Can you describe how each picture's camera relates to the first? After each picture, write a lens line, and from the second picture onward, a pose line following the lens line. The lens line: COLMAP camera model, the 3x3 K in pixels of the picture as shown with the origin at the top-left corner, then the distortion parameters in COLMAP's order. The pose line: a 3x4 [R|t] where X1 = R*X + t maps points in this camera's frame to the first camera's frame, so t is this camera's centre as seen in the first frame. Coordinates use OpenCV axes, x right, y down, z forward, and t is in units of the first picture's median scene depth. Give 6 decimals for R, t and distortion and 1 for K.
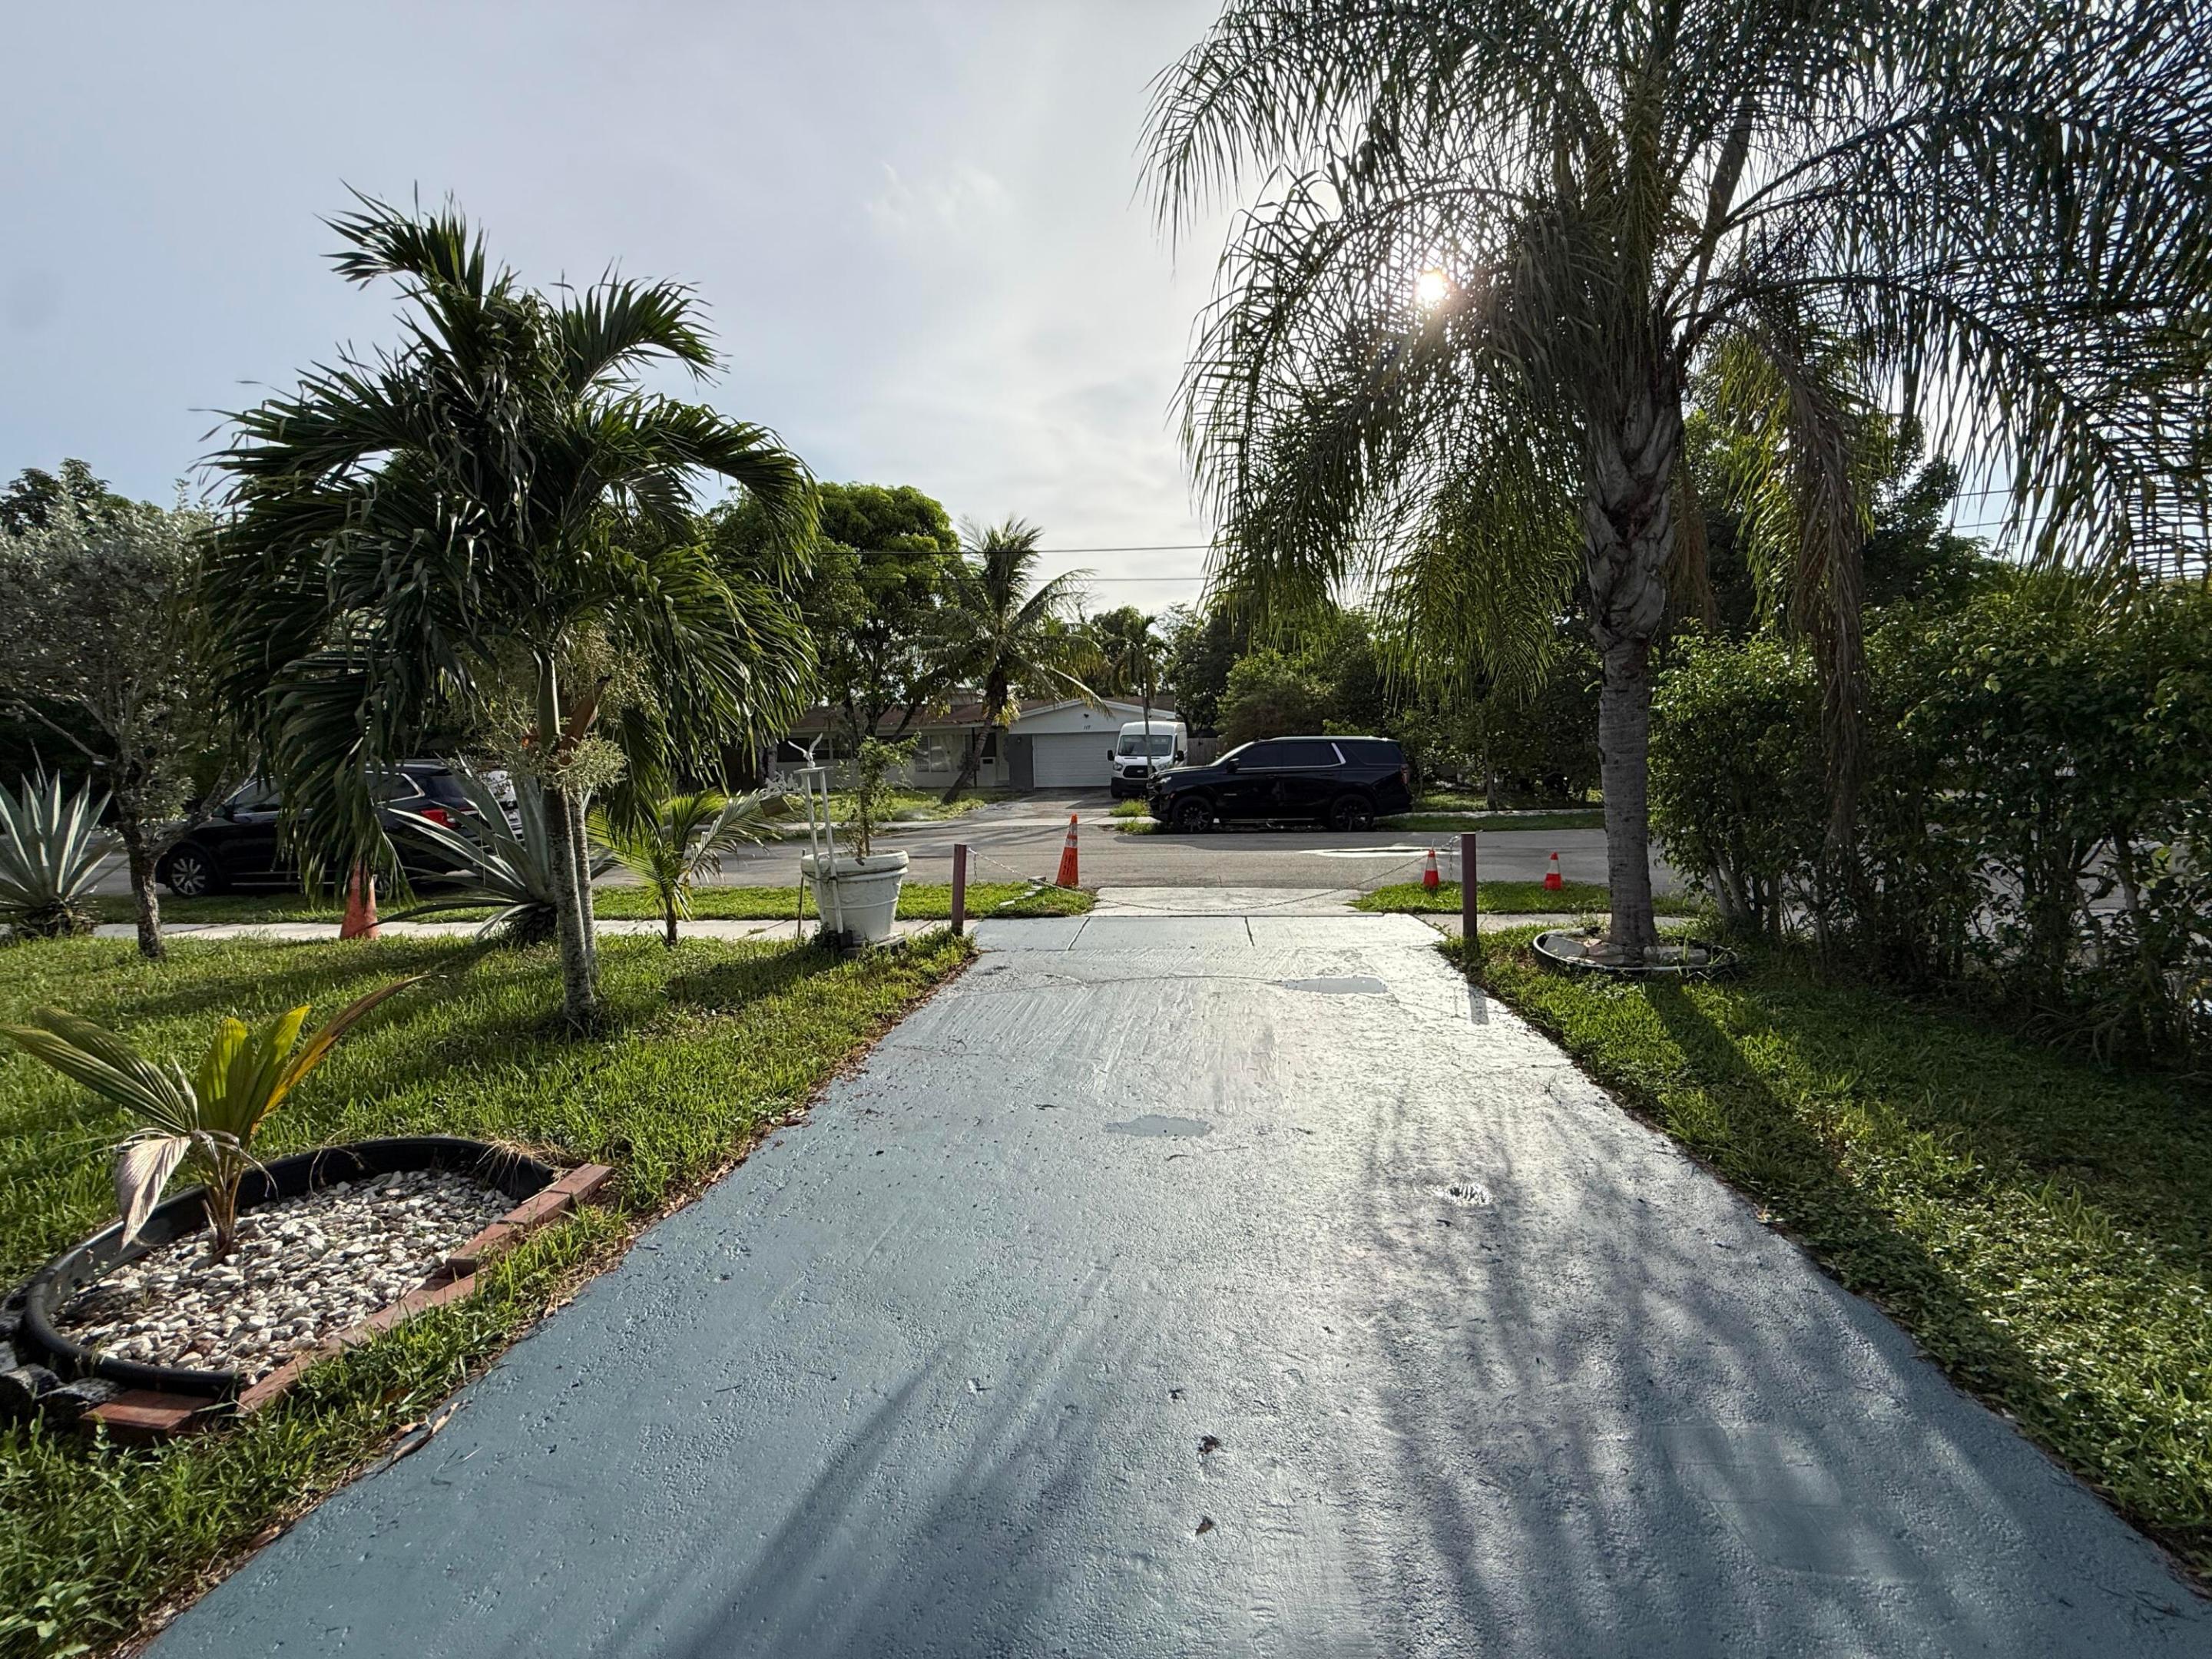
lens RADIAL K [[879.8, 0, 1101.7], [0, 879.8, 829.5], [0, 0, 1]] dist [0.001857, 0.000386]
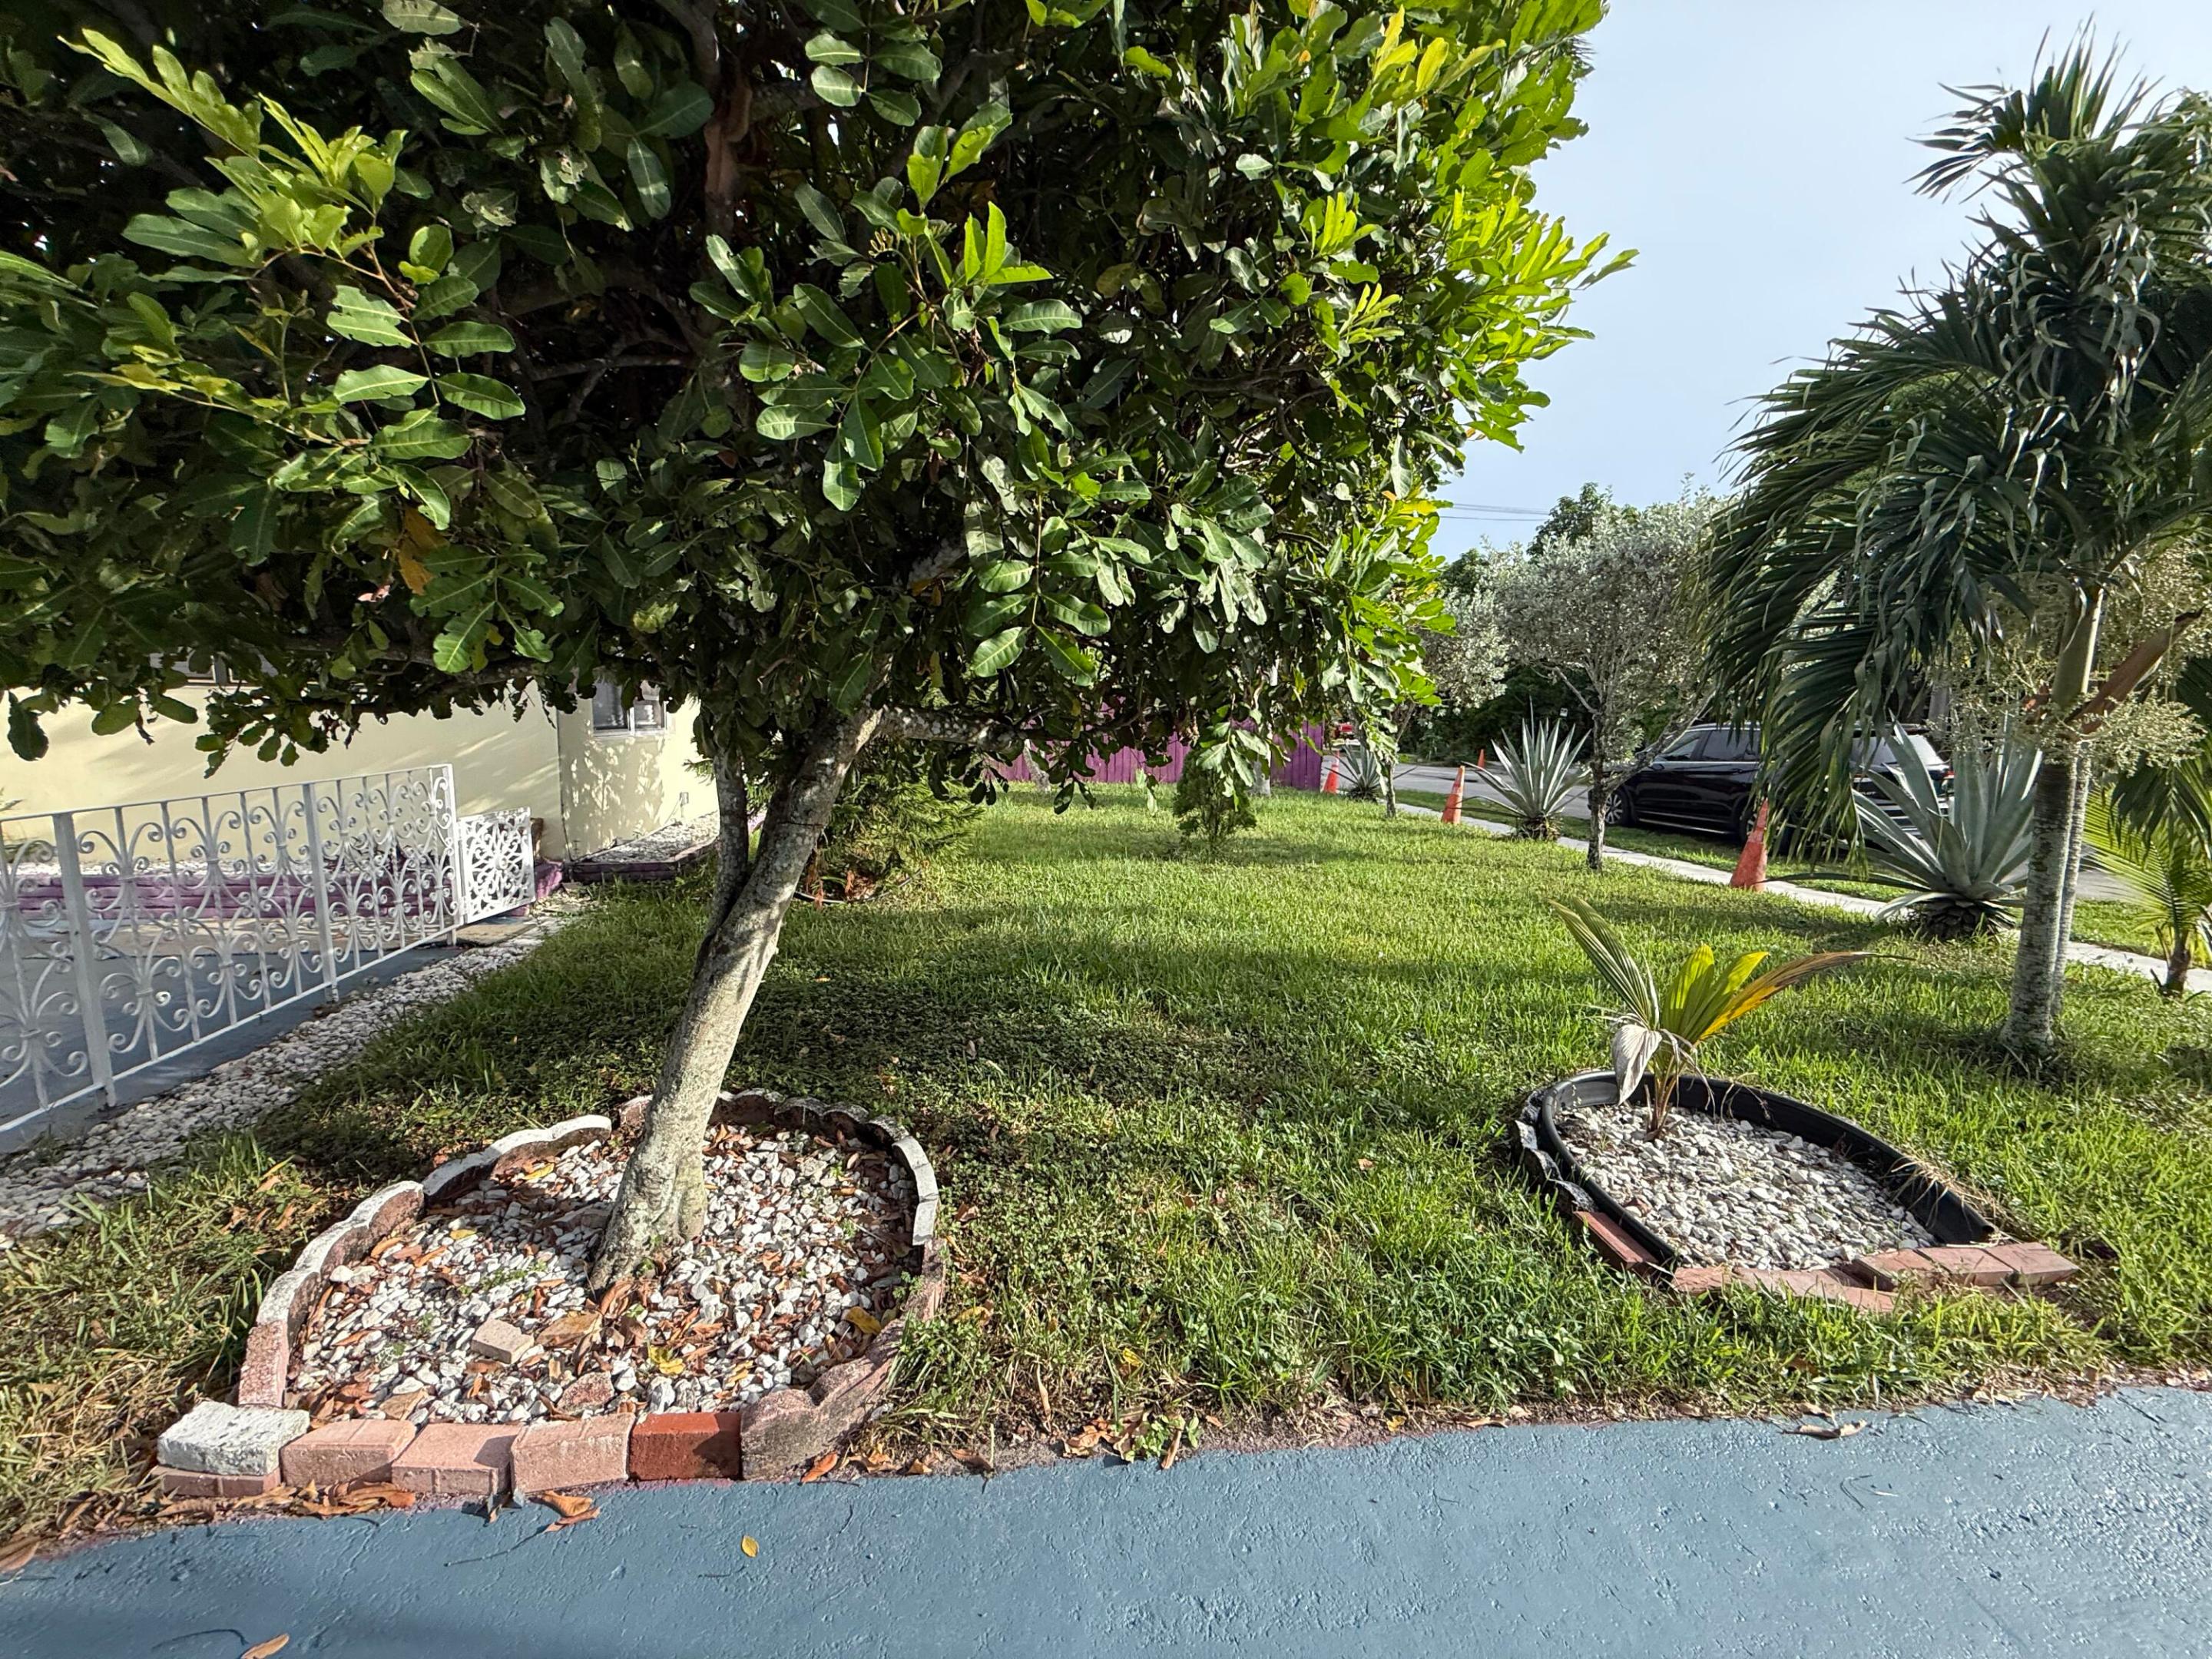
lens RADIAL K [[879.8, 0, 1101.7], [0, 879.8, 829.5], [0, 0, 1]] dist [0.001857, 0.000386]
pose [[0.245975, 0.152303, -0.957235, -0.099103], [-0.110058, 0.985579, 0.128532, 0.007563], [0.963007, 0.073735, 0.259191, -0.036438]]
